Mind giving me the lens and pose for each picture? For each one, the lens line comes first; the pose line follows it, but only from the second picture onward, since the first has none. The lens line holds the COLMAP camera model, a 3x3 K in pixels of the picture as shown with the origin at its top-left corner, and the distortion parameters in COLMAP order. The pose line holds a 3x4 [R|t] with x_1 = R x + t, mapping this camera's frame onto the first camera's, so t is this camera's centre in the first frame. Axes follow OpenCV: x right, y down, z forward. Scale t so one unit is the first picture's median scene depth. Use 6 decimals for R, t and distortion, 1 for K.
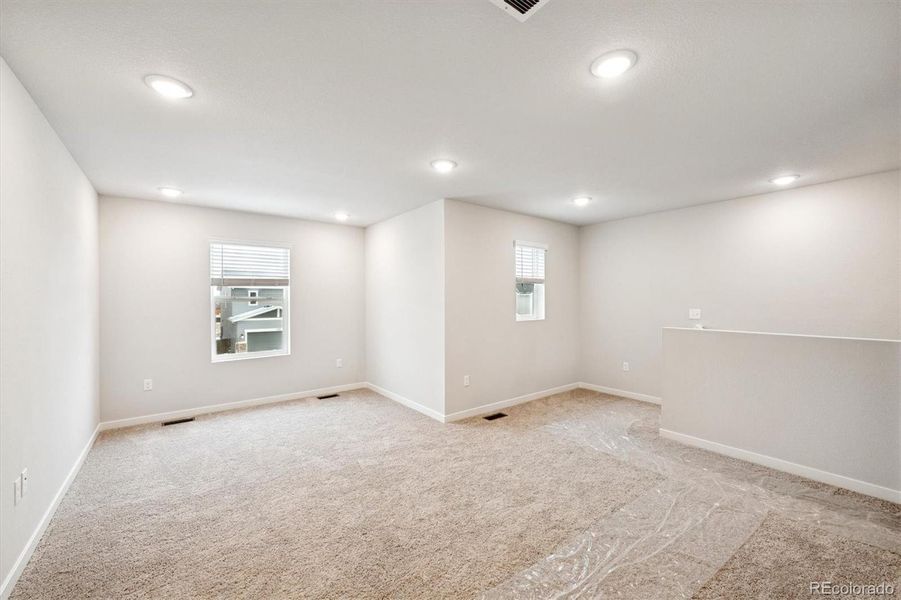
lens RADIAL K [[363.9, 0, 450.5], [0, 363.9, 300.0], [0, 0, 1]] dist [-0.000372, 0.000020]
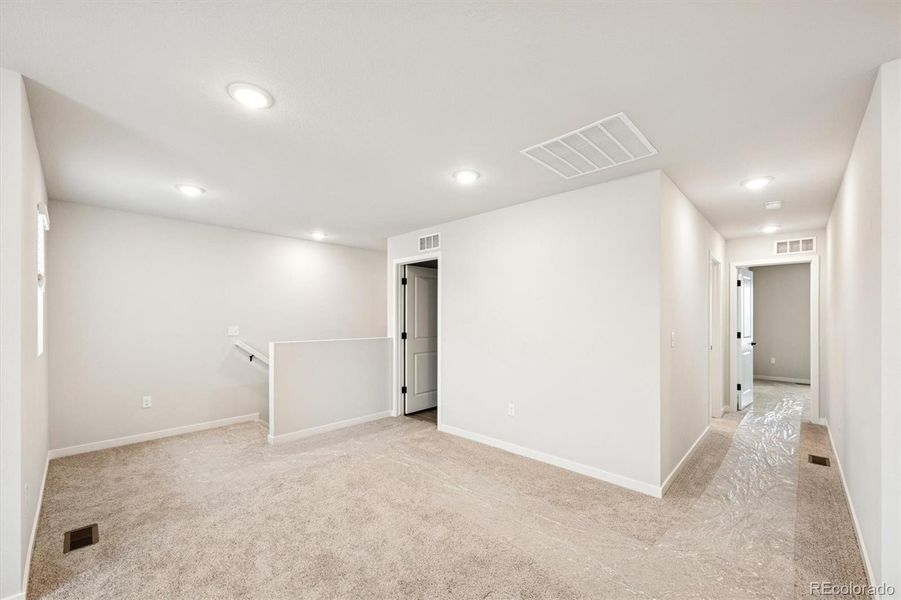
lens RADIAL K [[367.2, 0, 458.0], [0, 367.2, 313.7], [0, 0, 1]] dist [-0.002979, -0.000218]
pose [[-0.161025, 0.007362, 0.986923, -0.493631], [0.008340, 0.999947, -0.006099, -0.000013], [-0.986915, 0.007249, -0.161078, 0.535642]]
